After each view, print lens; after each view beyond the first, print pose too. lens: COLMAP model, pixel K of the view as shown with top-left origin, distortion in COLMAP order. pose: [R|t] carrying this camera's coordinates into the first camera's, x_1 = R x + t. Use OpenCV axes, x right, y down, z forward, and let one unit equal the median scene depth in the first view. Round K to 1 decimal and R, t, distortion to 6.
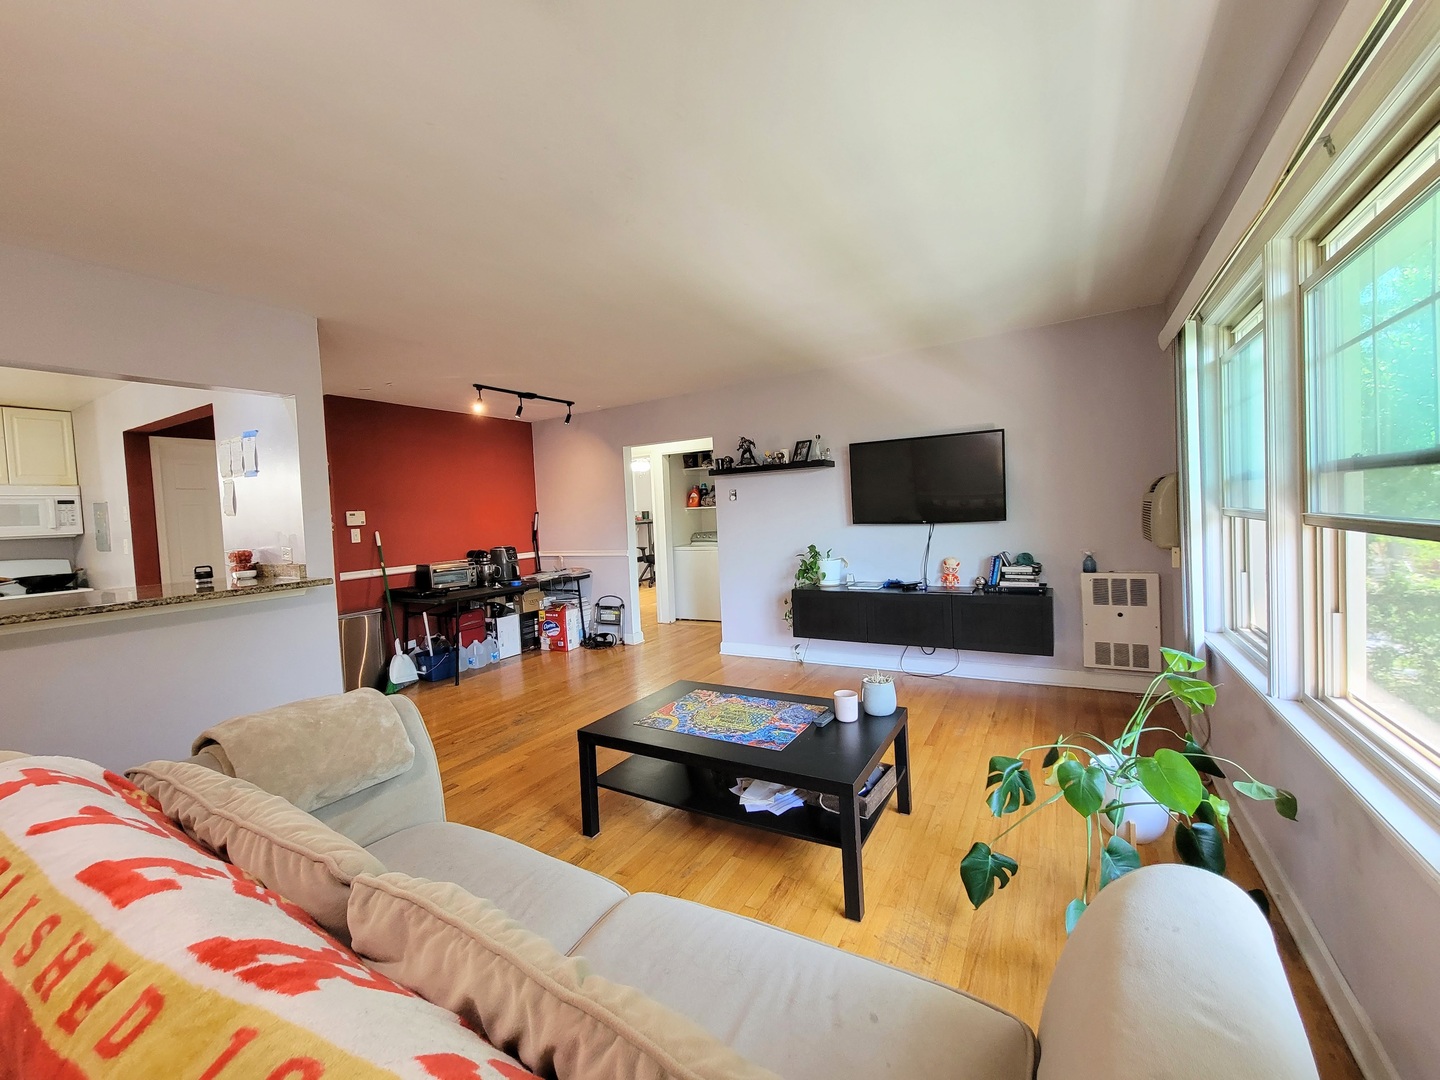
lens RADIAL K [[588.4, 0, 708.9], [0, 588.4, 531.0], [0, 0, 1]] dist [0.003363, -0.003053]
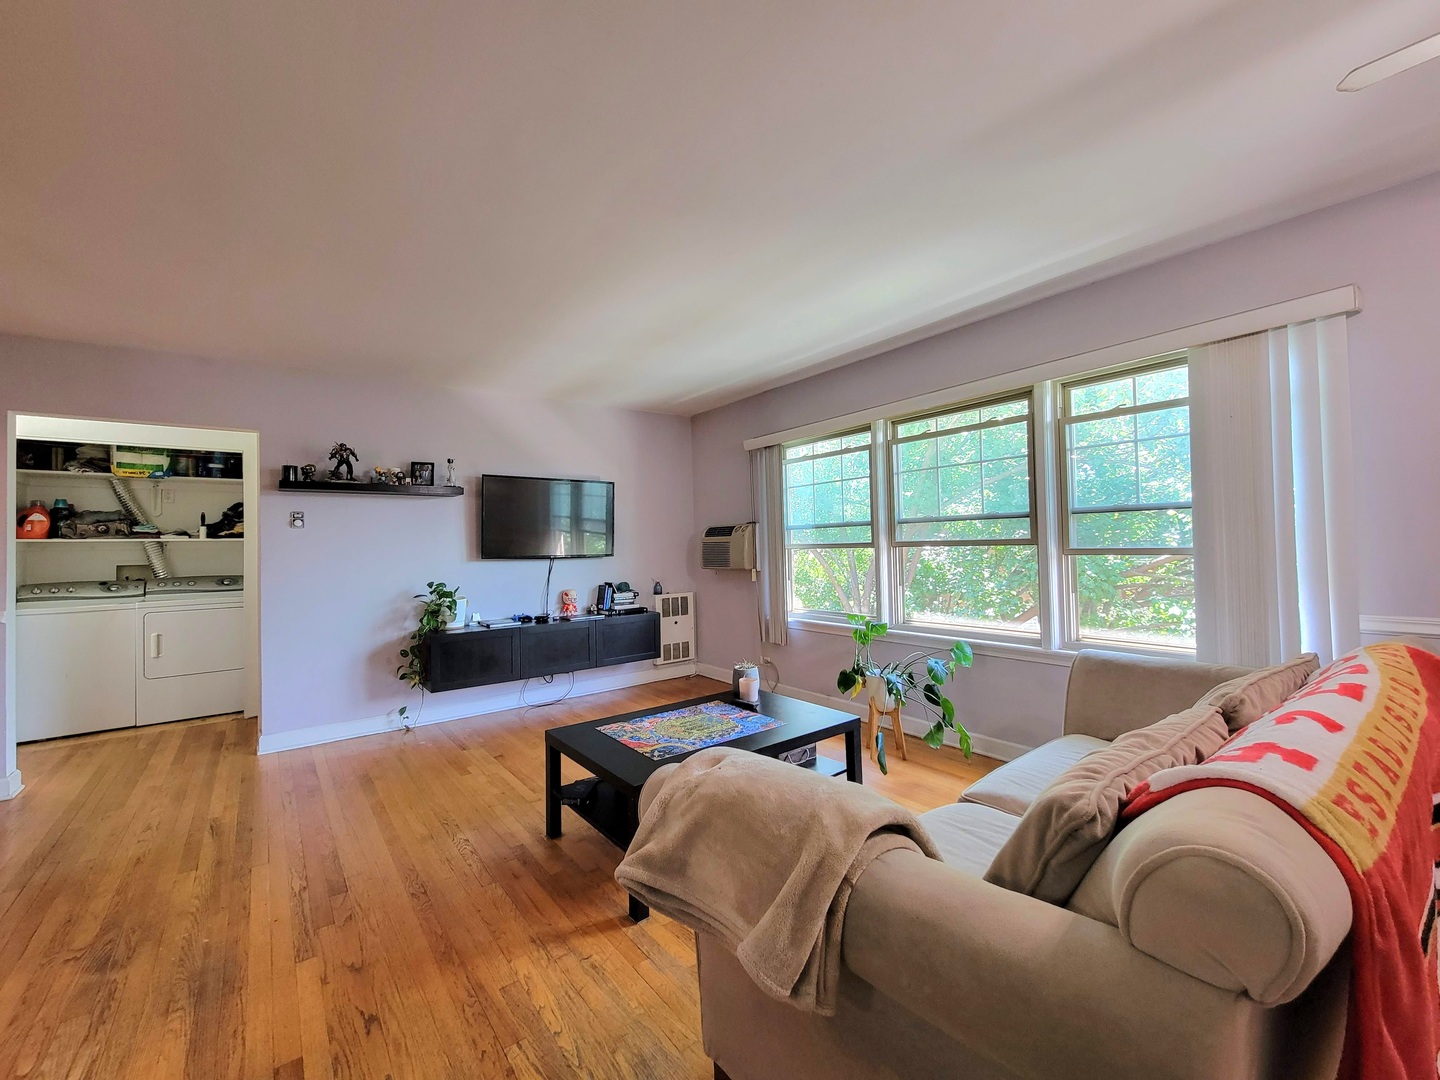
lens RADIAL K [[588.4, 0, 707.7], [0, 588.4, 536.9], [0, 0, 1]] dist [0.003363, -0.003053]
pose [[0.376438, 0.055373, 0.924785, -0.455447], [0.034529, 0.996680, -0.073733, 0.032357], [-0.925798, 0.059688, 0.373276, 0.289505]]
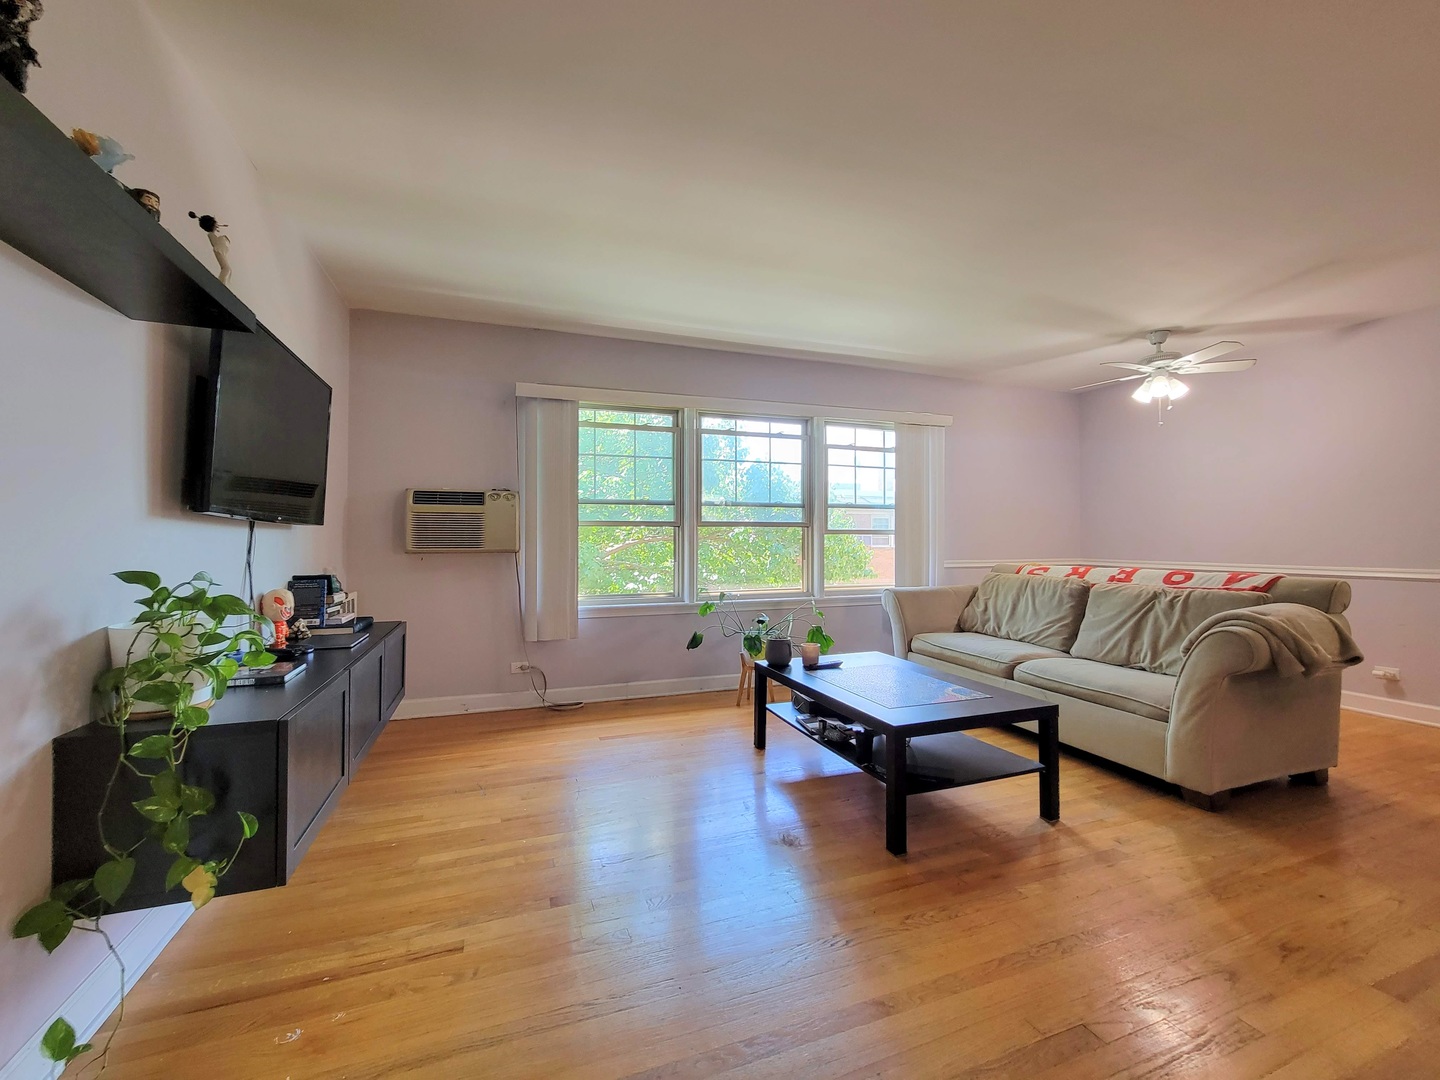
lens RADIAL K [[588.4, 0, 709.2], [0, 588.4, 538.4], [0, 0, 1]] dist [0.003363, -0.003053]
pose [[-0.776196, 0.053495, 0.628218, -0.190536], [0.061944, 0.998044, -0.008451, 0.022670], [-0.627441, 0.032355, -0.777992, 1.009920]]
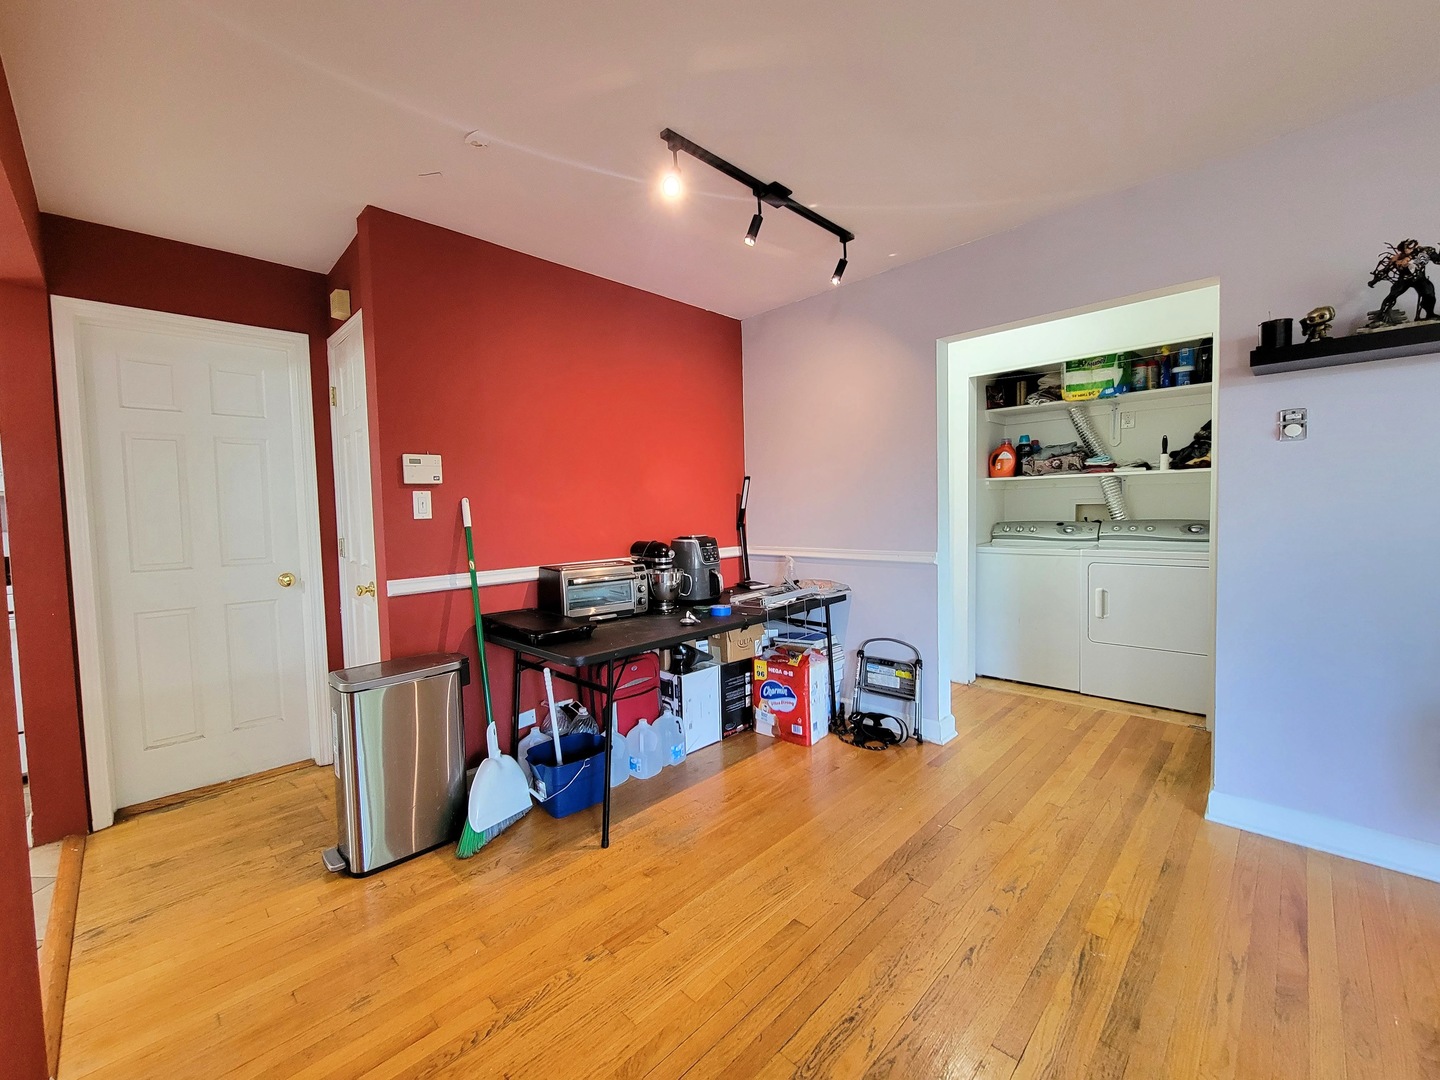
lens RADIAL K [[588.4, 0, 709.3], [0, 588.4, 533.1], [0, 0, 1]] dist [0.003363, -0.003053]
pose [[0.969815, 0.033706, -0.241501, -0.242986], [-0.029144, 0.999323, 0.022437, 0.013452], [0.242094, -0.014721, 0.970141, 0.569368]]
